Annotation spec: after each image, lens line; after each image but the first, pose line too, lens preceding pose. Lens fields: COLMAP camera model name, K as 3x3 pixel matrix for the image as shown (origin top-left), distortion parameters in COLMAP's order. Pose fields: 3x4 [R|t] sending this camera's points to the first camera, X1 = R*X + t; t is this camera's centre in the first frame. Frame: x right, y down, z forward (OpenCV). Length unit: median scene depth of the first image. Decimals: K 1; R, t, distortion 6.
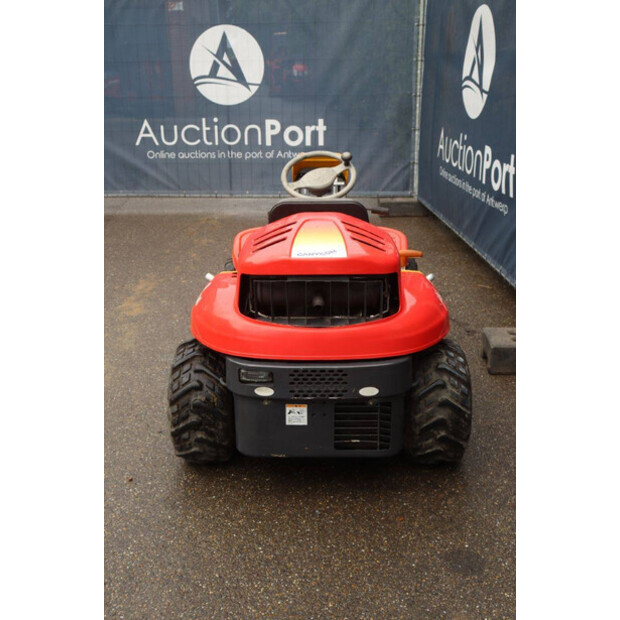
lens RADIAL K [[752.2, 0, 310.0], [0, 752.2, 310.0], [0, 0, 1]] dist [0.014555, 0.031873]
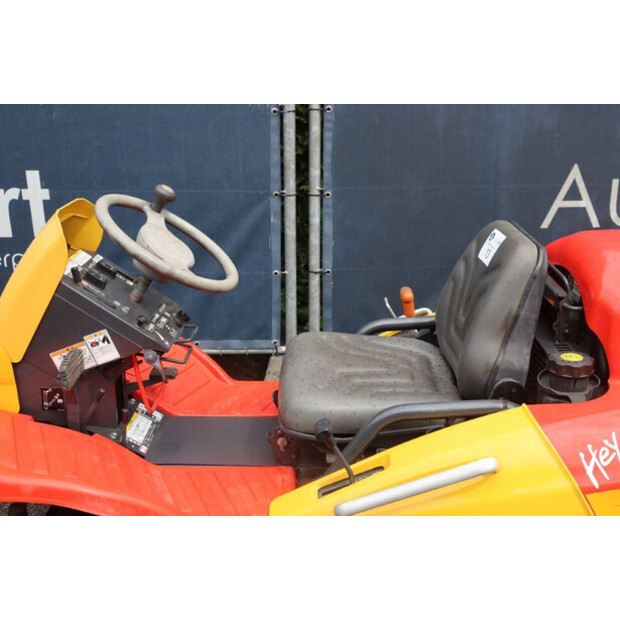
lens RADIAL K [[788.6, 0, 310.0], [0, 788.6, 310.0], [0, 0, 1]] dist [0.029027, 0.055219]
pose [[-0.015090, -0.298092, 0.954418, -0.476565], [0.316960, 0.903873, 0.287317, -0.252956], [-0.948319, 0.306848, 0.080843, 0.885496]]
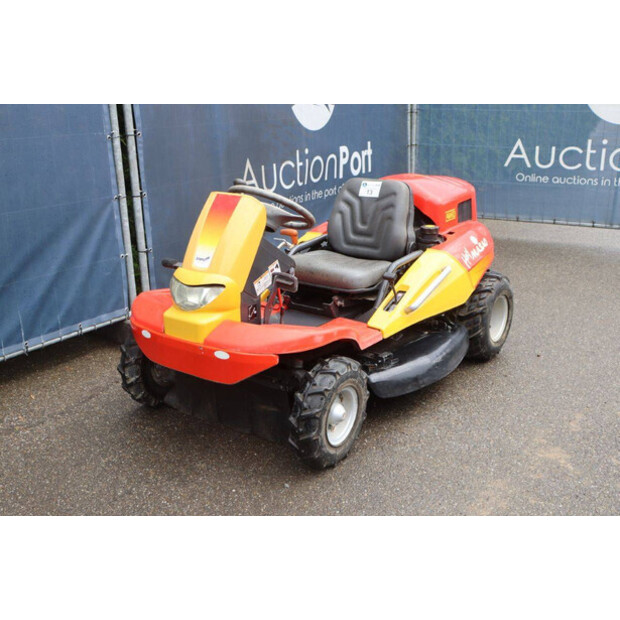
lens RADIAL K [[752.2, 0, 310.0], [0, 752.2, 310.0], [0, 0, 1]] dist [0.014555, 0.031873]
pose [[-0.823609, -0.154505, 0.545707, -0.485198], [0.190449, 0.830967, 0.522707, -0.504123], [-0.534226, 0.534436, -0.654967, 1.568013]]
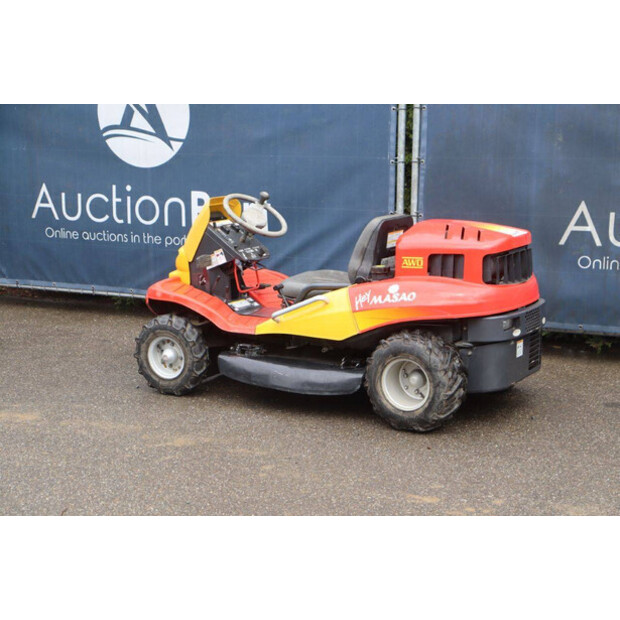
lens RADIAL K [[1183.4, 0, 322.1], [0, 1183.4, 319.5], [0, 0, 1]] dist [0.318513, -0.016981]
pose [[0.484196, -0.153422, 0.861403, -1.409800], [0.281011, 0.959617, 0.012958, -0.030906], [-0.828605, 0.235789, 0.507756, 0.101819]]
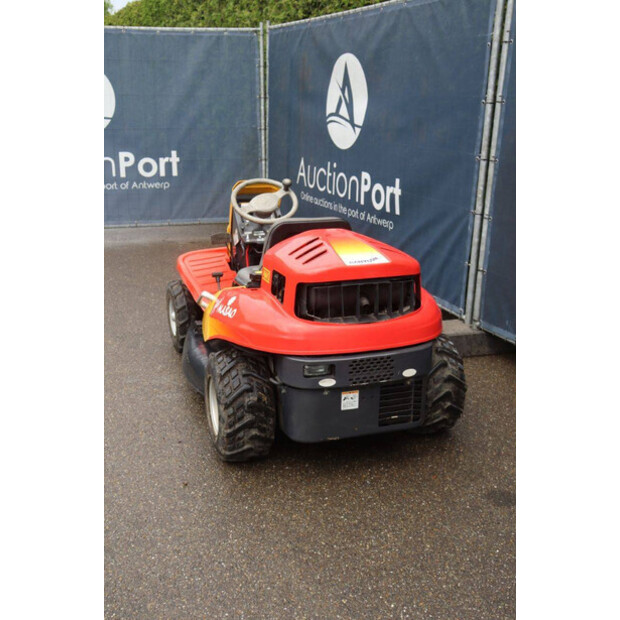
lens RADIAL K [[737.8, 0, 310.4], [0, 737.8, 300.1], [0, 0, 1]] dist [-0.000950, 0.008826]
pose [[0.944098, -0.075917, 0.320805, -0.286162], [0.091283, 0.995274, -0.033111, 0.011198], [-0.316776, 0.060544, 0.946566, -0.049006]]
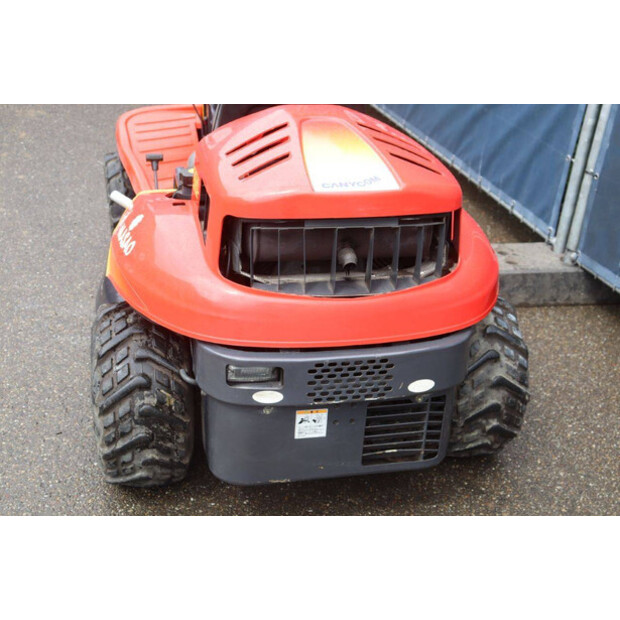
lens RADIAL K [[842.5, 0, 310.0], [0, 842.5, 310.0], [0, 0, 1]] dist [0.097080, -0.008243]
pose [[0.974067, -0.053658, 0.219804, -0.118159], [0.018094, 0.986834, 0.160722, -0.053618], [-0.225534, -0.152577, 0.962213, 0.195770]]
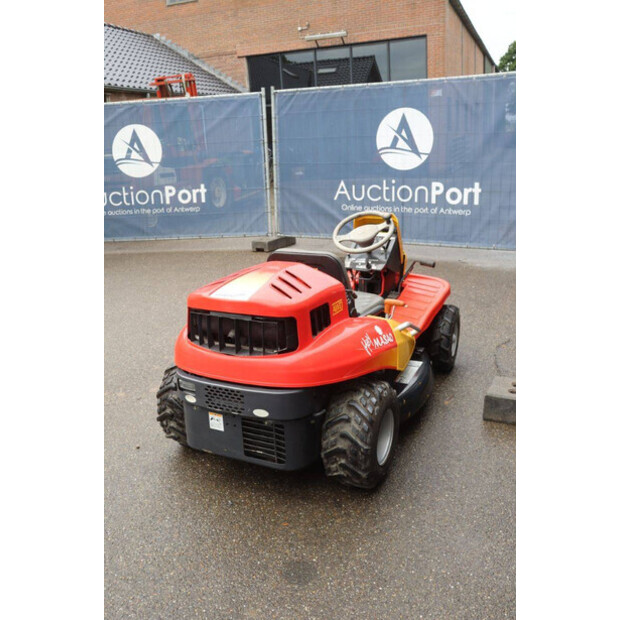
lens RADIAL K [[600.4, 0, 310.0], [0, 600.4, 310.0], [0, 0, 1]] dist [-0.086940, -0.000258]
pose [[0.905923, 0.101911, -0.410995, 0.339105], [-0.114200, 0.993443, -0.005386, -0.037787], [0.407751, 0.051815, 0.911622, 0.100354]]
